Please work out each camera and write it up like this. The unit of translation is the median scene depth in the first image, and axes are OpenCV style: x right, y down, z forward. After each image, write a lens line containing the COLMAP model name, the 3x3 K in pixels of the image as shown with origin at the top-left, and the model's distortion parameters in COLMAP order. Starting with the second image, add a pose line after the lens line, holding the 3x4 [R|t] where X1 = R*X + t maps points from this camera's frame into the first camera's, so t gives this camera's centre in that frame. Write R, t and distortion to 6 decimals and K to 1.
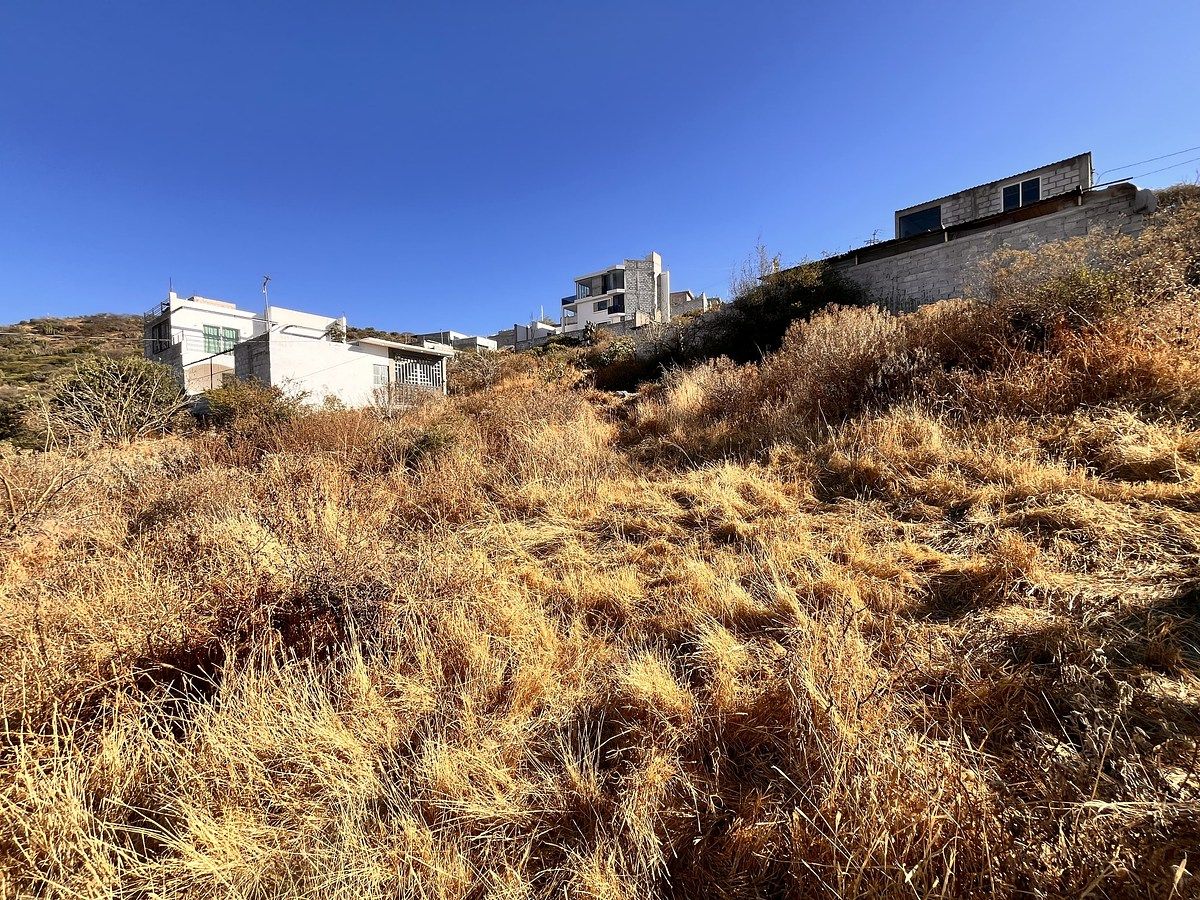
lens RADIAL K [[487.3, 0, 603.9], [0, 487.3, 447.0], [0, 0, 1]] dist [-0.004103, -0.000424]
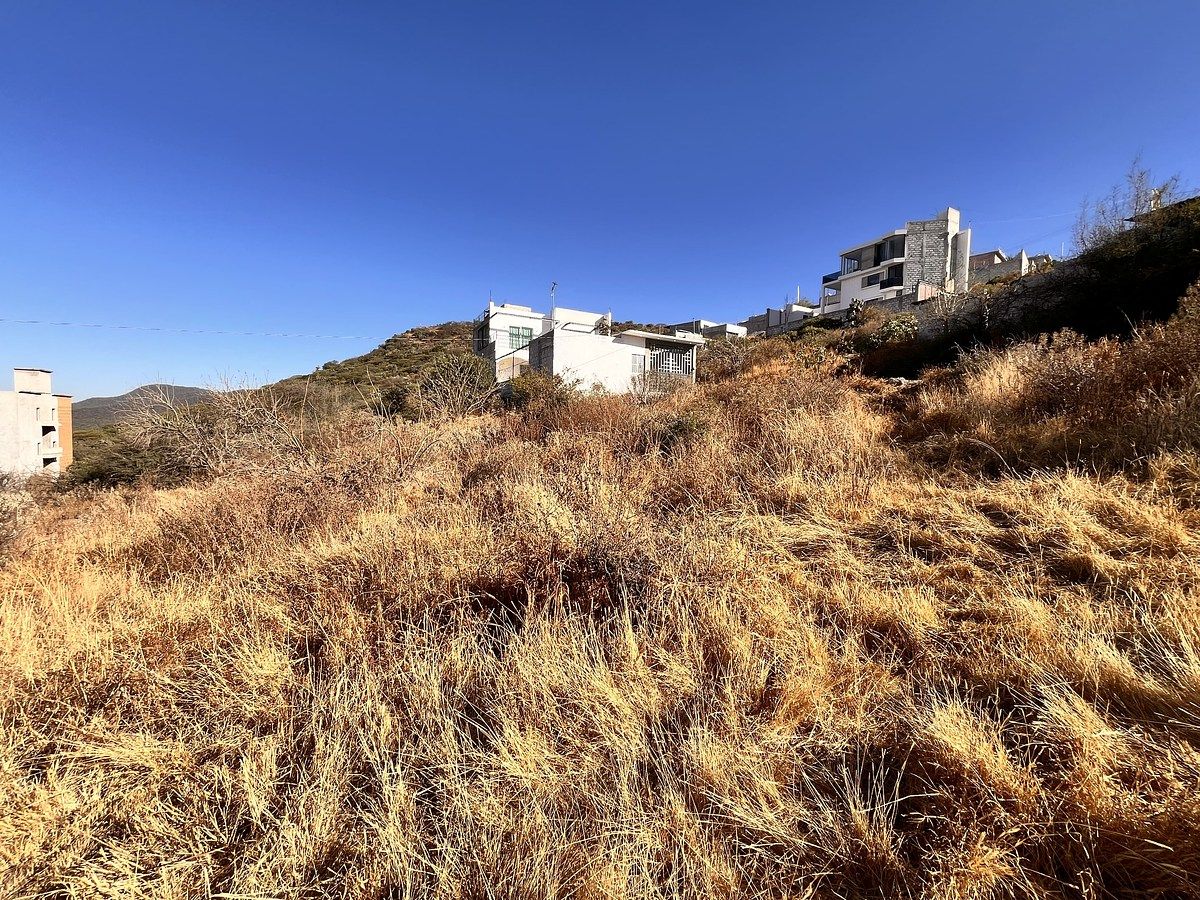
lens RADIAL K [[487.3, 0, 602.1], [0, 487.3, 447.4], [0, 0, 1]] dist [-0.004103, -0.000424]
pose [[0.880749, 0.062697, -0.469414, -0.021645], [-0.050703, 0.997984, 0.038162, 0.001405], [0.470860, -0.009811, 0.882153, 0.007892]]
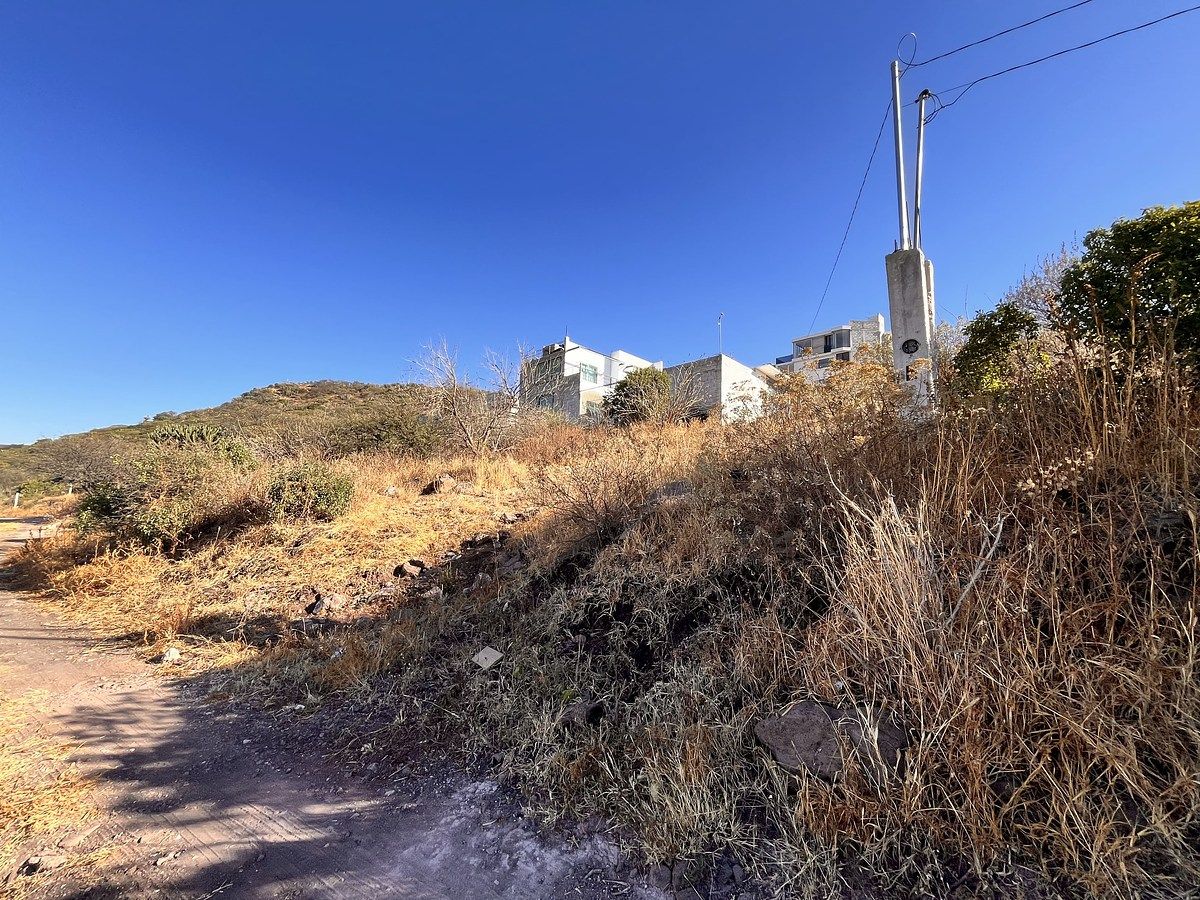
lens RADIAL K [[487.3, 0, 599.4], [0, 487.3, 451.4], [0, 0, 1]] dist [-0.004103, -0.000424]
pose [[0.976958, 0.036789, -0.210236, -1.697858], [-0.066036, 0.988801, -0.133834, 0.485169], [0.202958, 0.144633, 0.968447, -0.620094]]
